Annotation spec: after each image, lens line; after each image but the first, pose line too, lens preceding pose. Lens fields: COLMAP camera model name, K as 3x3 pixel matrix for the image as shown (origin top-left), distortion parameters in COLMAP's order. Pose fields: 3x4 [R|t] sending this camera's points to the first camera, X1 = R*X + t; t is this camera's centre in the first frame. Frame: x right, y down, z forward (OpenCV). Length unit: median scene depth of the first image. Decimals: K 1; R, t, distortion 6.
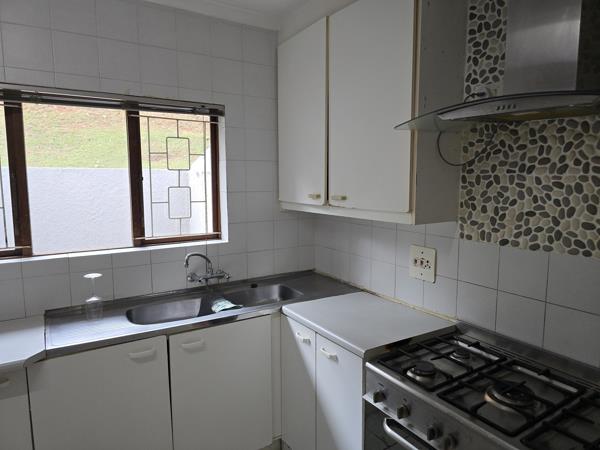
lens RADIAL K [[400.5, 0, 300.0], [0, 400.5, 225.0], [0, 0, 1]] dist [0.008502, -0.002113]
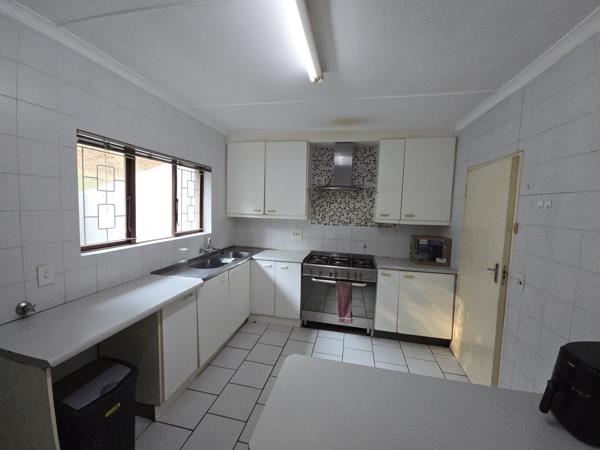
lens RADIAL K [[246.2, 0, 300.0], [0, 246.2, 225.0], [0, 0, 1]] dist [-0.001483, -0.000154]
pose [[0.698443, -0.032539, 0.714925, -0.890798], [0.053218, 0.998561, -0.006543, 0.040880], [-0.713684, 0.042617, 0.699170, -0.242221]]
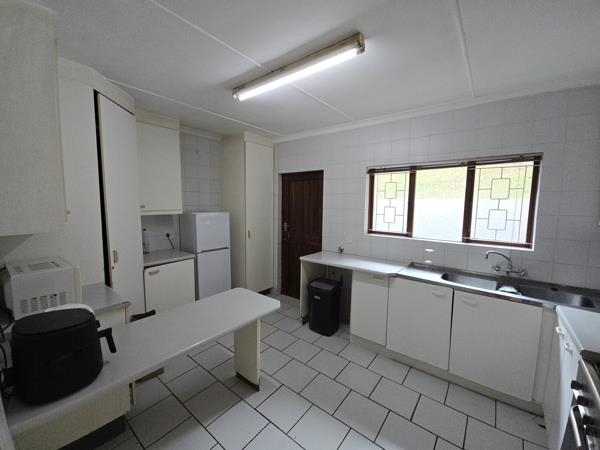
lens RADIAL K [[246.2, 0, 300.0], [0, 246.2, 225.0], [0, 0, 1]] dist [-0.001483, -0.000154]
pose [[0.324619, 0.096296, -0.940930, 0.408268], [-0.125247, 0.990420, 0.058151, 0.005891], [0.937516, 0.098971, 0.333569, -0.056043]]
